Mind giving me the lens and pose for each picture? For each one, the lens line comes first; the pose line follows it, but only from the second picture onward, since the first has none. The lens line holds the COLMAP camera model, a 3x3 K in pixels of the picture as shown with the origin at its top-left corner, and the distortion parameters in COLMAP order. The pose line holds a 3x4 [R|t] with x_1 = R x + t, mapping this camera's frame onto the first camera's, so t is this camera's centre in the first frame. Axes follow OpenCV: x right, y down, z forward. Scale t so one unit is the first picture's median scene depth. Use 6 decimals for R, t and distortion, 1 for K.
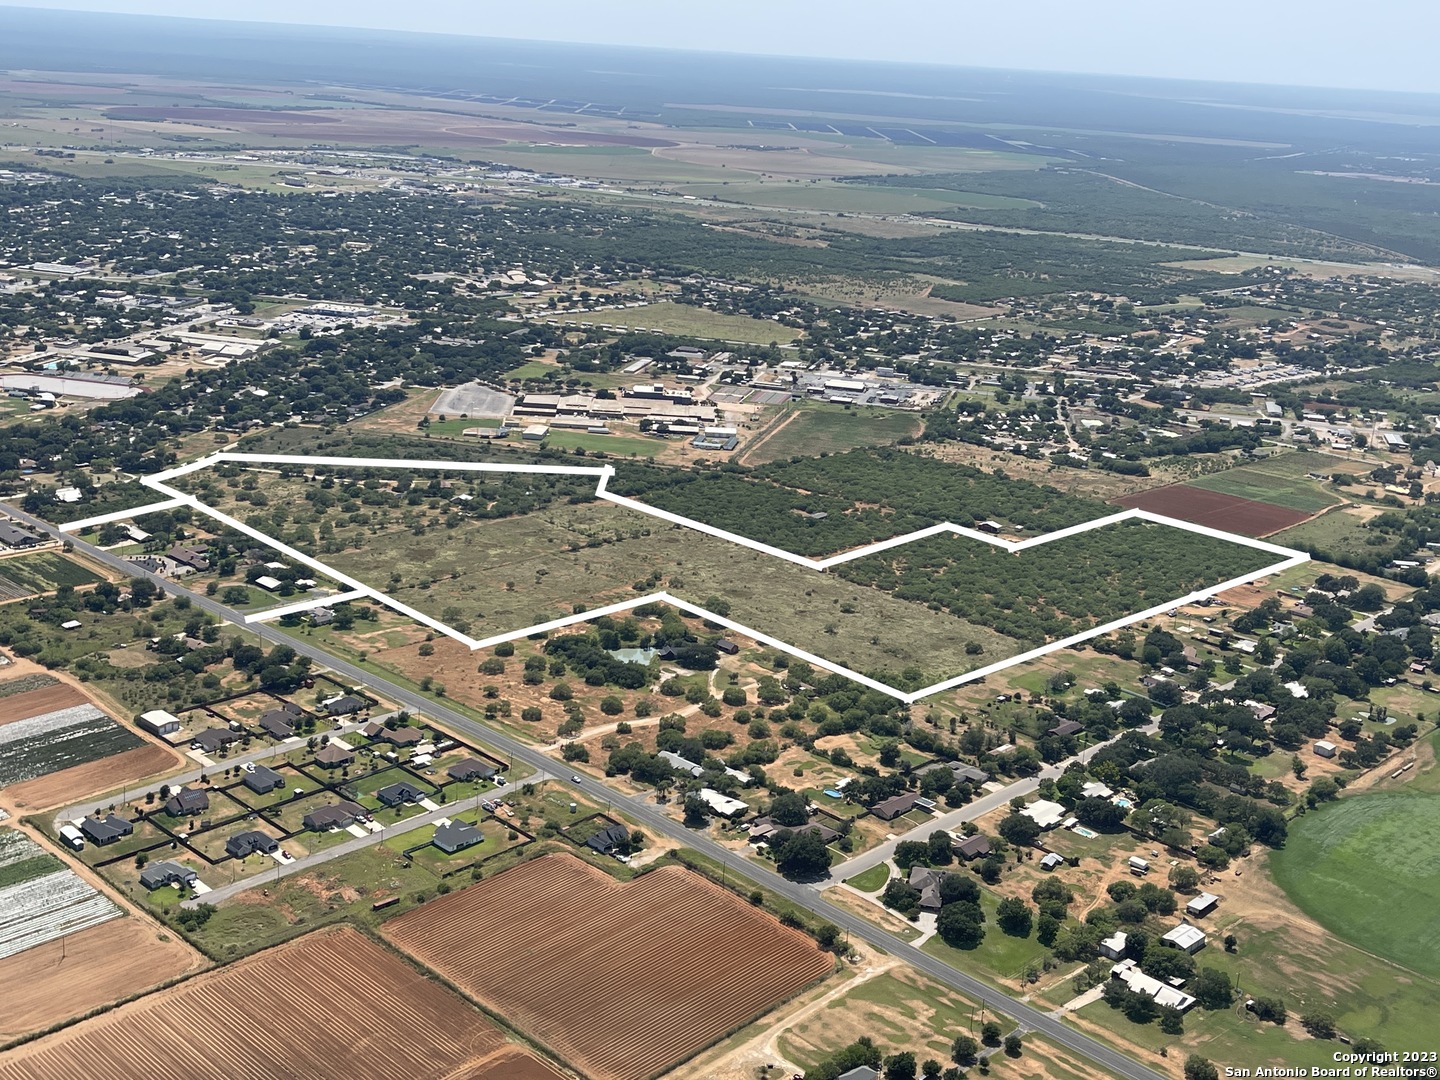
lens RADIAL K [[1713.2, 0, 719.2], [0, 1713.2, 537.8], [0, 0, 1]] dist [0.150721, -0.445468]
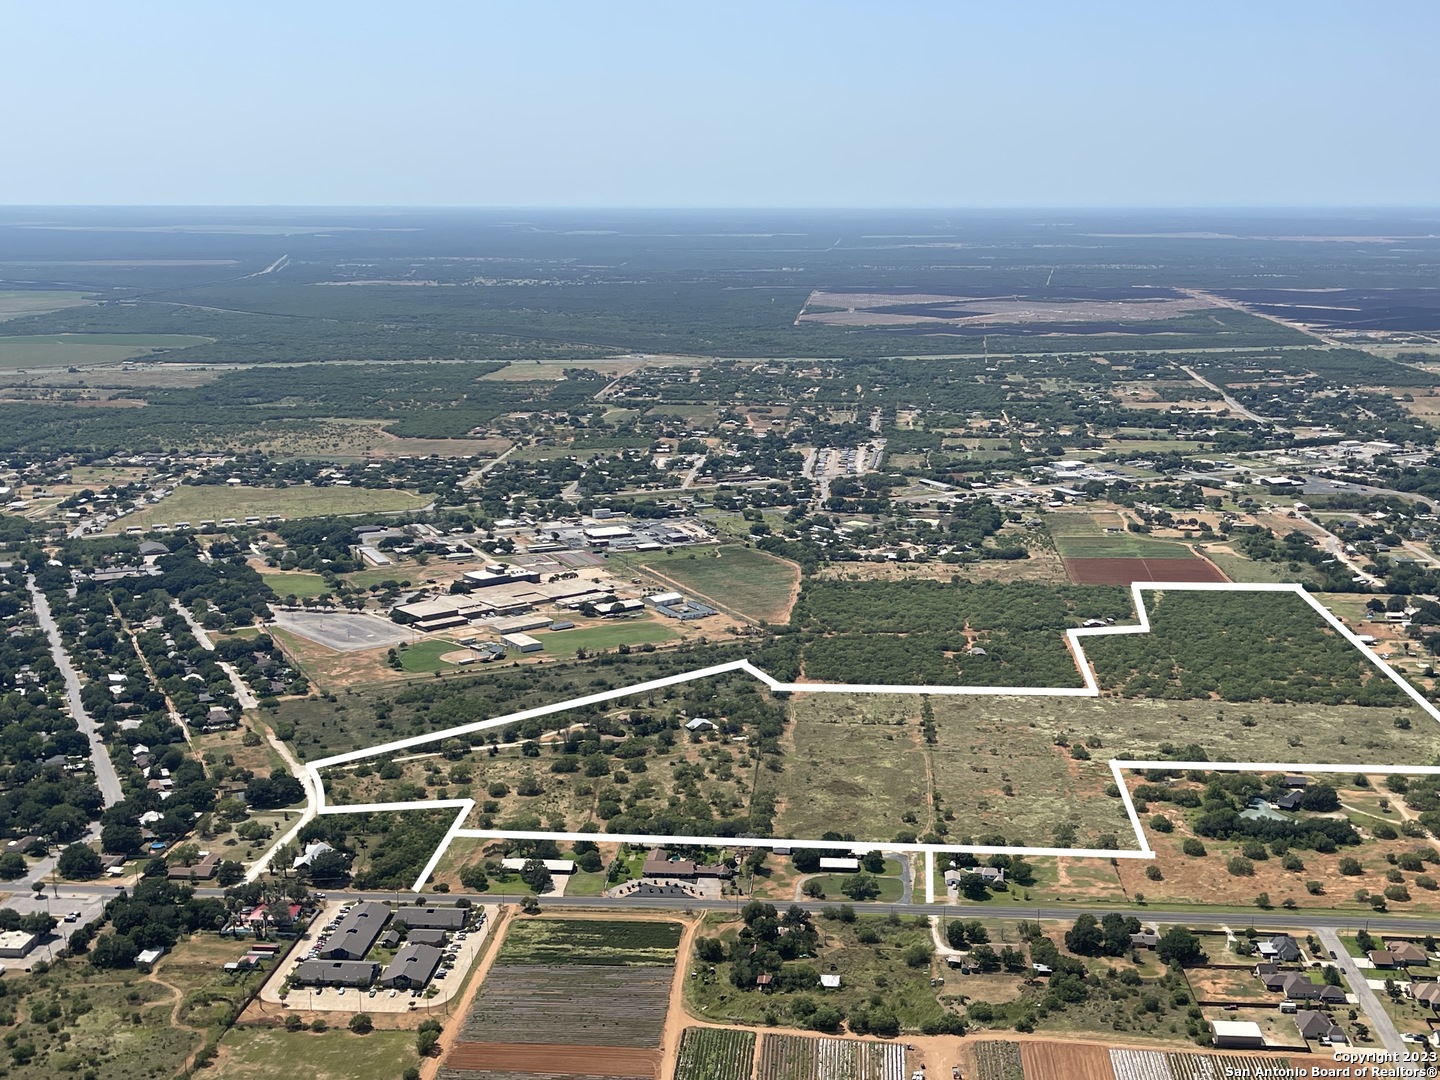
lens RADIAL K [[1733.2, 0, 725.3], [0, 1733.2, 538.2], [0, 0, 1]] dist [0.145605, -0.438019]
pose [[0.774412, -0.180205, 0.606475, -0.624830], [0.219426, 0.975581, 0.009693, -0.114237], [-0.593413, 0.125570, 0.795043, 0.311393]]
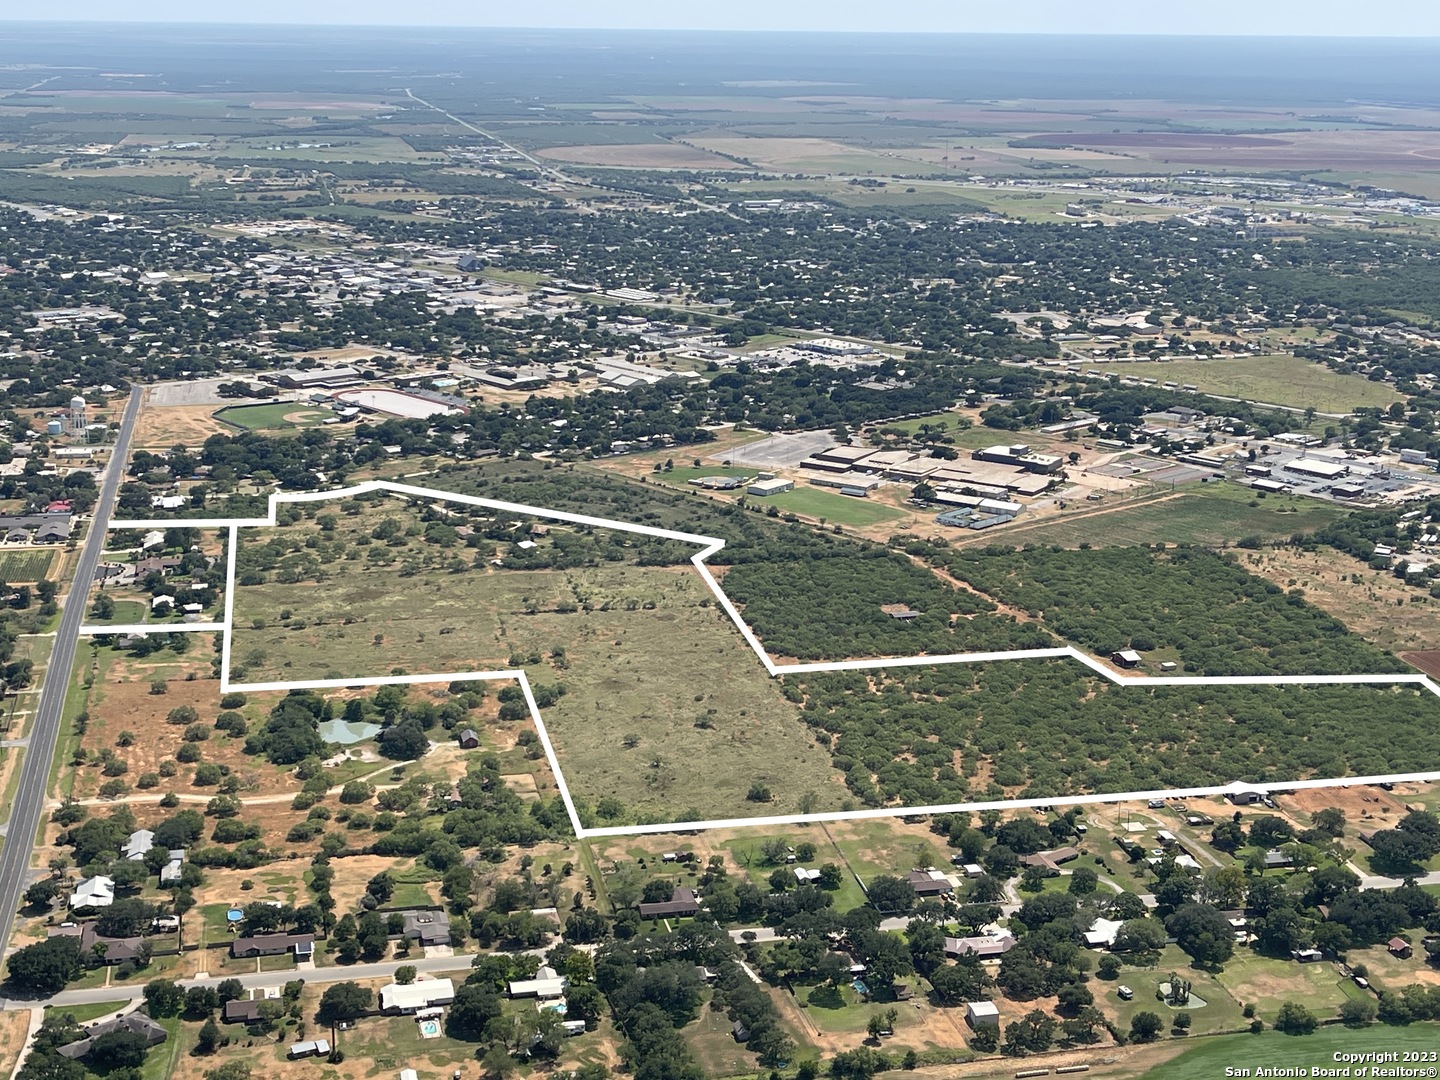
lens RADIAL K [[2018.8, 0, 704.5], [0, 2018.8, 535.1], [0, 0, 1]] dist [0.182939, -0.645346]
pose [[0.829942, 0.092267, -0.550166, 0.472107], [-0.121243, 0.992487, -0.016452, -0.022023], [0.544514, 0.080358, 0.834893, 0.206130]]
